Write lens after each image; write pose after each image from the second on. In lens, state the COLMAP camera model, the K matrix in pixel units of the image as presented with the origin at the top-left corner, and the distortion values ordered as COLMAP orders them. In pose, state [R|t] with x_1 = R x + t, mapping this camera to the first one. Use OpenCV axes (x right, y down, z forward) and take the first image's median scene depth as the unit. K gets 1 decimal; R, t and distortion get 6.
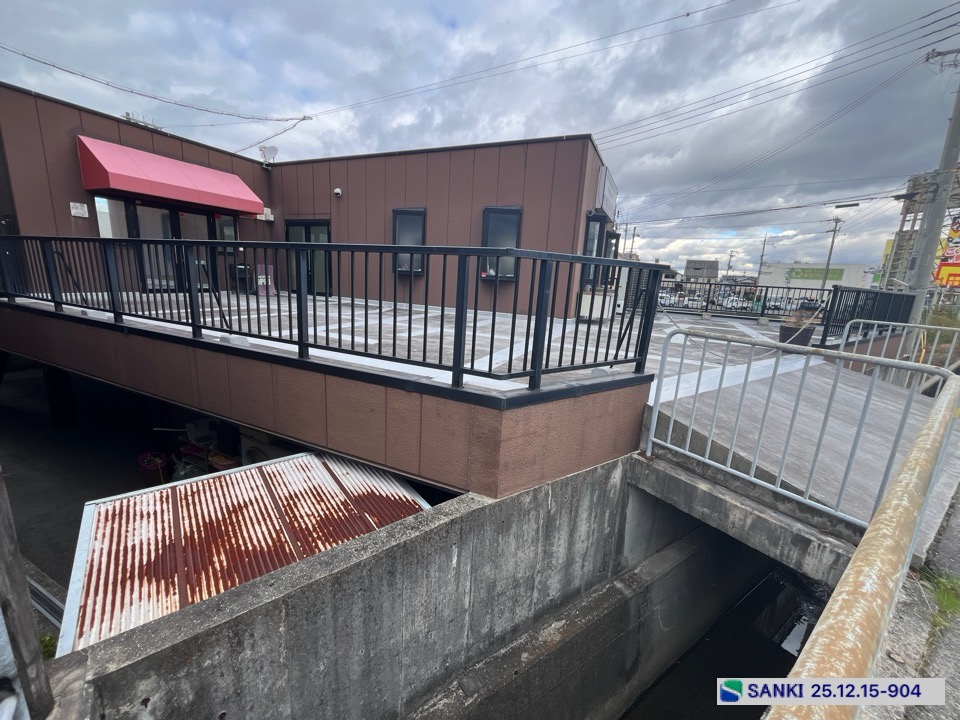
lens RADIAL K [[388.0, 0, 476.5], [0, 388.0, 361.6], [0, 0, 1]] dist [-0.002668, -0.000002]
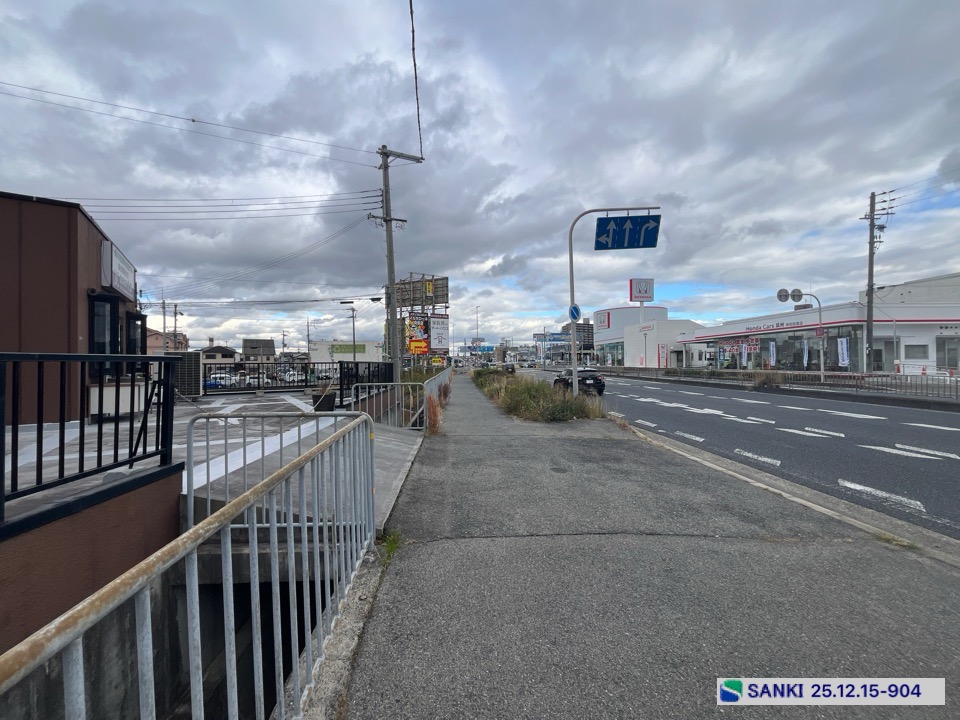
lens RADIAL K [[389.0, 0, 477.0], [0, 389.0, 361.1], [0, 0, 1]] dist [-0.002834, -0.000369]
pose [[0.521994, -0.056536, 0.851073, 0.004271], [0.223127, 0.972106, -0.072276, 0.007098], [-0.823247, 0.227625, 0.520048, -0.071070]]
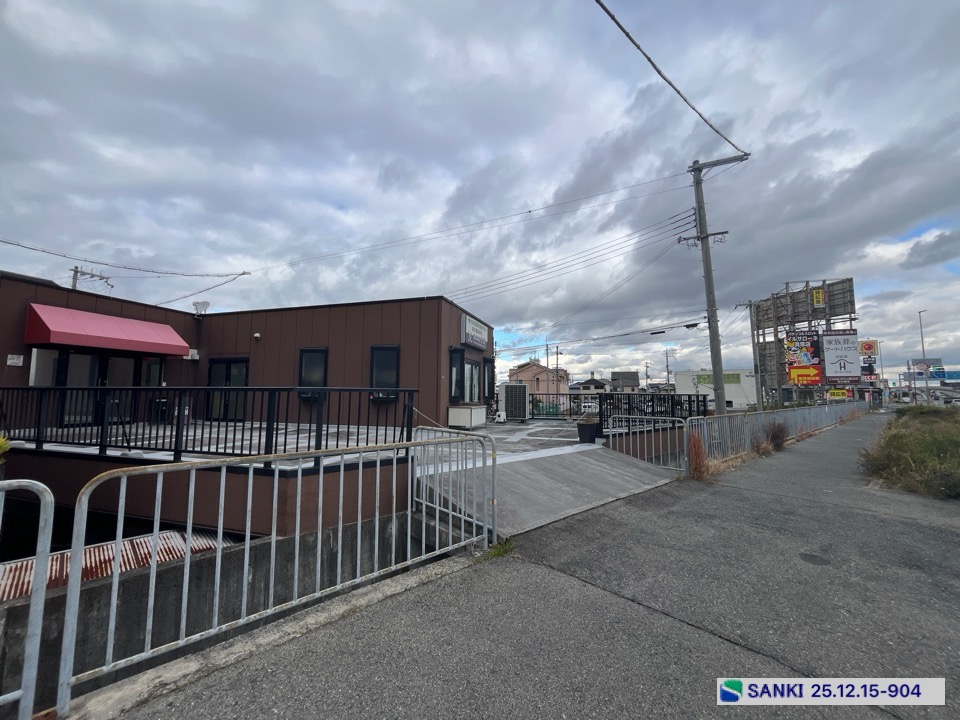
lens RADIAL K [[389.0, 0, 477.0], [0, 389.0, 361.1], [0, 0, 1]] dist [-0.002834, -0.000369]
pose [[0.990764, -0.038414, 0.130041, 0.172816], [0.075304, 0.953421, -0.292091, 0.049236], [-0.112764, 0.299186, 0.947508, -0.222051]]
